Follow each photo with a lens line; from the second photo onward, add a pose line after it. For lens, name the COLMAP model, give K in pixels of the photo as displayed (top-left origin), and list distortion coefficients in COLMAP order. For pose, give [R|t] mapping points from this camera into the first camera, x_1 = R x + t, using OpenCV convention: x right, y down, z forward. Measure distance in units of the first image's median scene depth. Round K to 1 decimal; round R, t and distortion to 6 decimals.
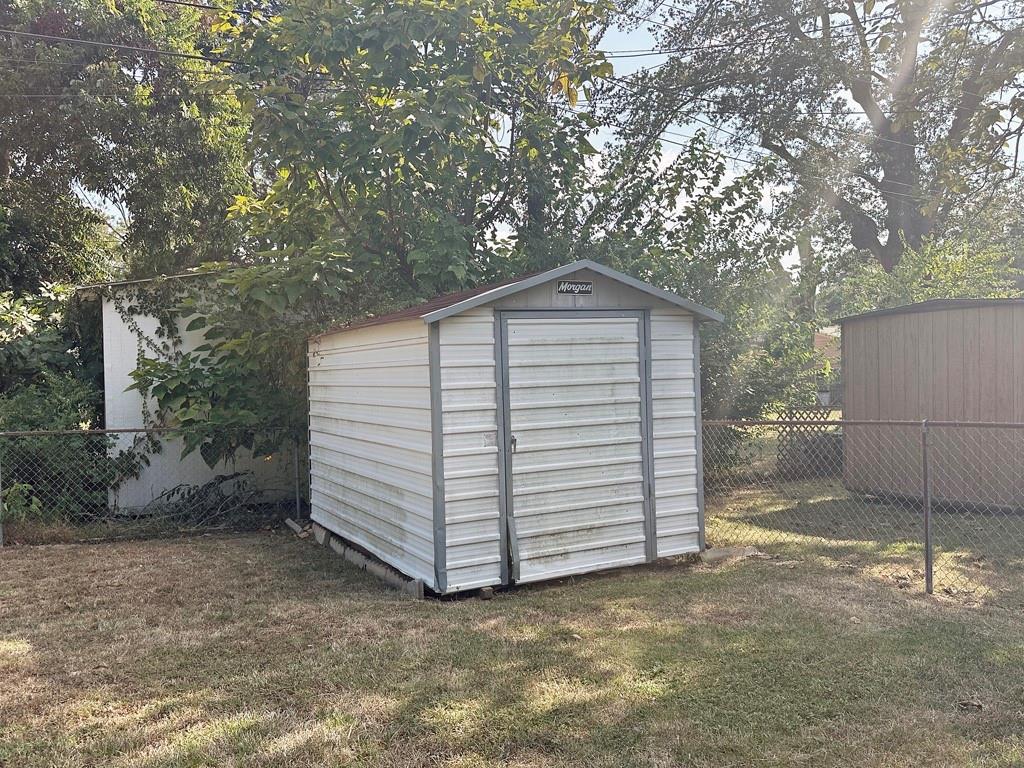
lens RADIAL K [[843.8, 0, 512.0], [0, 843.8, 384.0], [0, 0, 1]] dist [-0.000317, -0.000203]
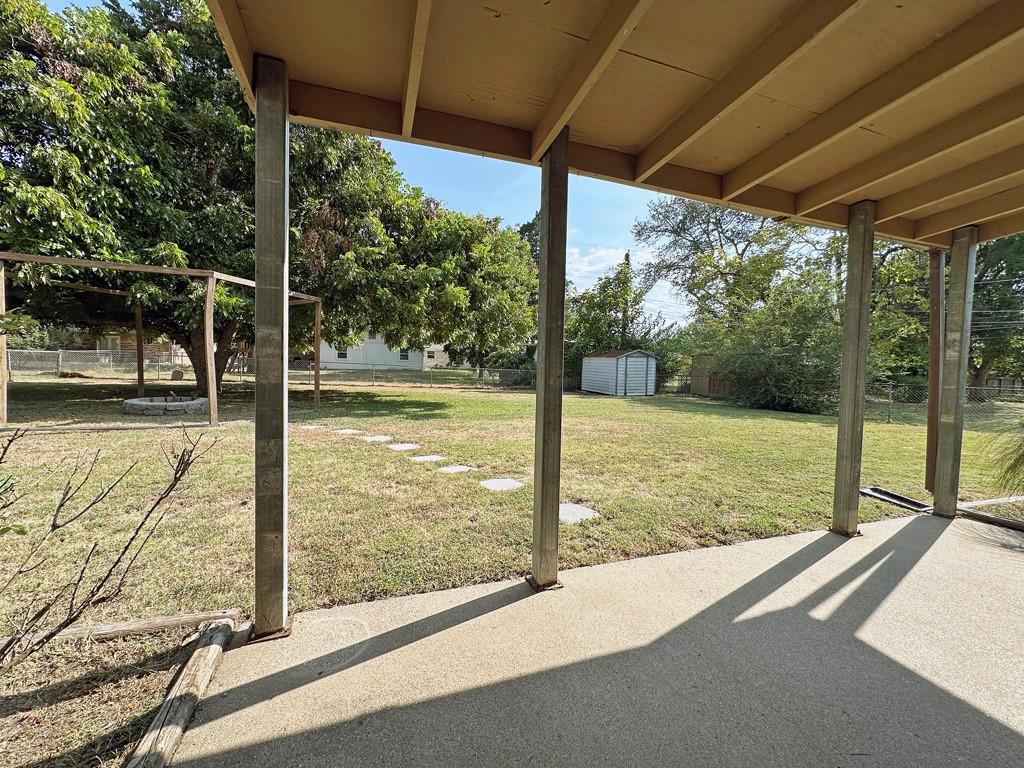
lens RADIAL K [[409.4, 0, 512.0], [0, 409.4, 384.0], [0, 0, 1]] dist [0.000024, 0.000000]
pose [[0.989412, 0.056797, -0.133562, -0.332196], [-0.052448, 0.997979, 0.035865, 0.048620], [0.135329, -0.028480, 0.990391, -1.692652]]
